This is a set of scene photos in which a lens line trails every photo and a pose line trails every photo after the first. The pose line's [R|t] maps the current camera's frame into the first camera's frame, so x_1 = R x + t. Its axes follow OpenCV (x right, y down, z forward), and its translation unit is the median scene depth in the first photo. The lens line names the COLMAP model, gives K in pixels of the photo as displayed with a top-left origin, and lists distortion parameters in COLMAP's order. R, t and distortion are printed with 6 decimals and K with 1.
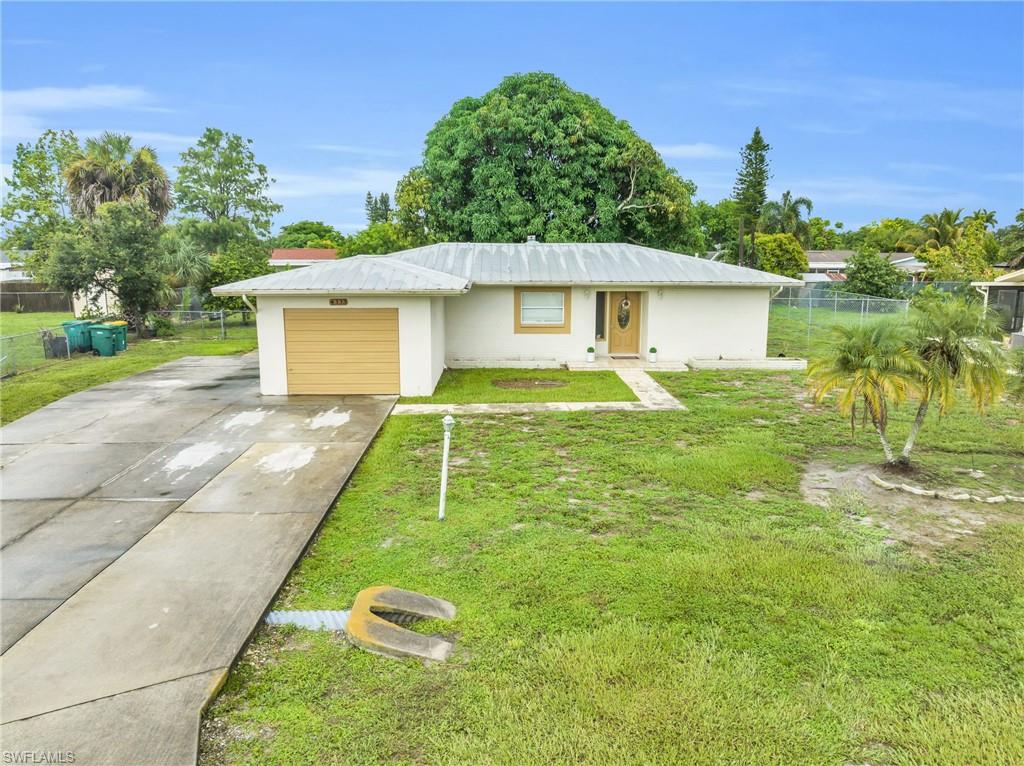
lens RADIAL K [[716.8, 0, 513.5], [0, 716.8, 381.5], [0, 0, 1]] dist [-0.023093, -0.000157]
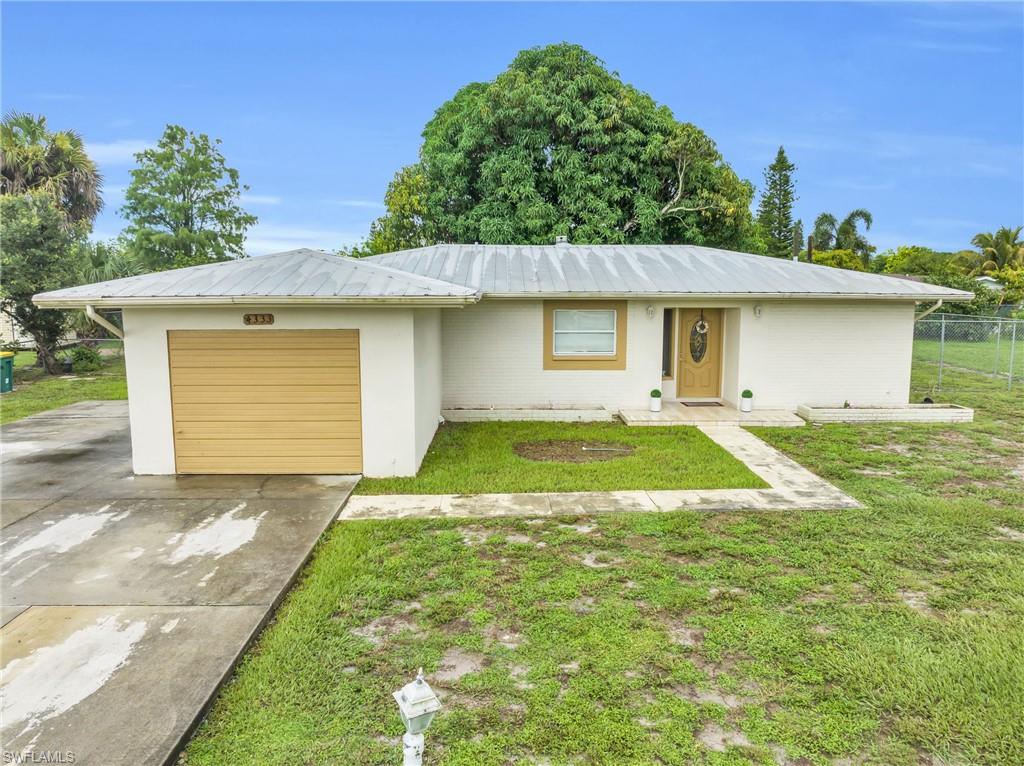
lens RADIAL K [[716.8, 0, 512.7], [0, 716.8, 383.4], [0, 0, 1]] dist [-0.023093, -0.000157]
pose [[0.999965, -0.000515, -0.008363, -0.021886], [0.000175, 0.999172, -0.040680, -0.025512], [0.008377, 0.040677, 0.999137, 0.310169]]
